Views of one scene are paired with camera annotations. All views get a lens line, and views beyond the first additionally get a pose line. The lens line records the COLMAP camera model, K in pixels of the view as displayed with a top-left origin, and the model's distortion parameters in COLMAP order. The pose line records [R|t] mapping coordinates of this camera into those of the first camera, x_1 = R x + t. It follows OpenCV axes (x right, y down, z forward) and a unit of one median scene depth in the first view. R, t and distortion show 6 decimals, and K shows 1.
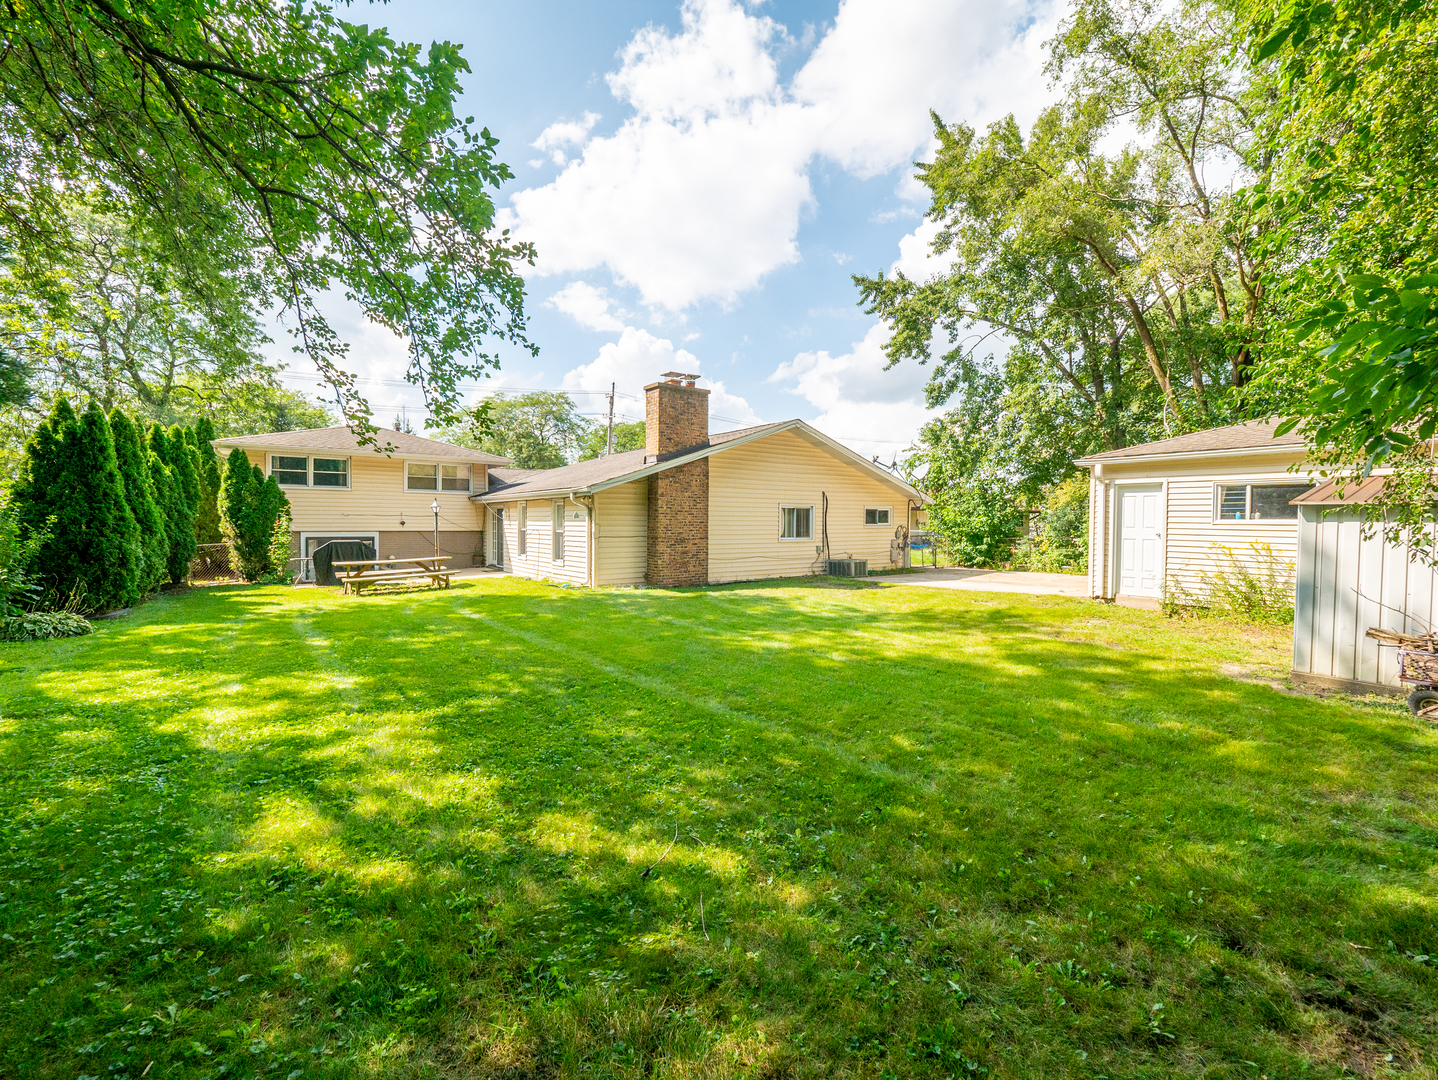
lens RADIAL K [[639.9, 0, 719.9], [0, 639.9, 541.1], [0, 0, 1]] dist [0.002045, -0.000999]
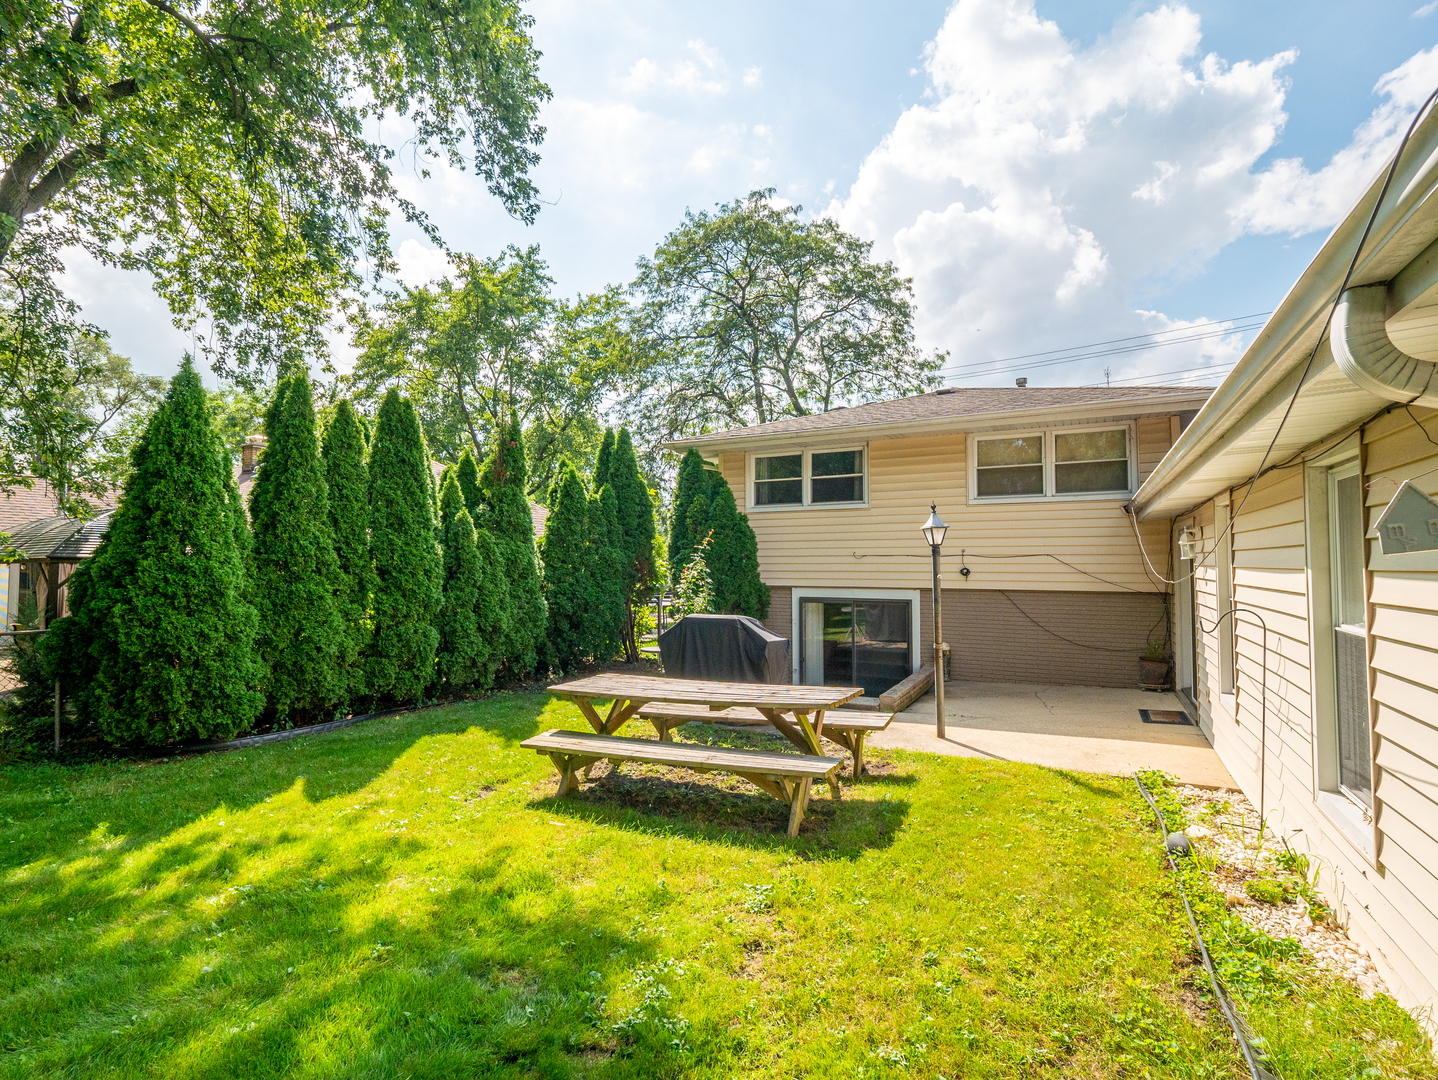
lens RADIAL K [[686.8, 0, 720.1], [0, 686.8, 543.4], [0, 0, 1]] dist [-0.000961, -0.000076]
pose [[0.439909, -0.033297, -0.897425, -0.142039], [-0.021650, 0.998629, -0.047665, -0.022483], [0.897781, 0.040397, 0.438585, 0.662247]]
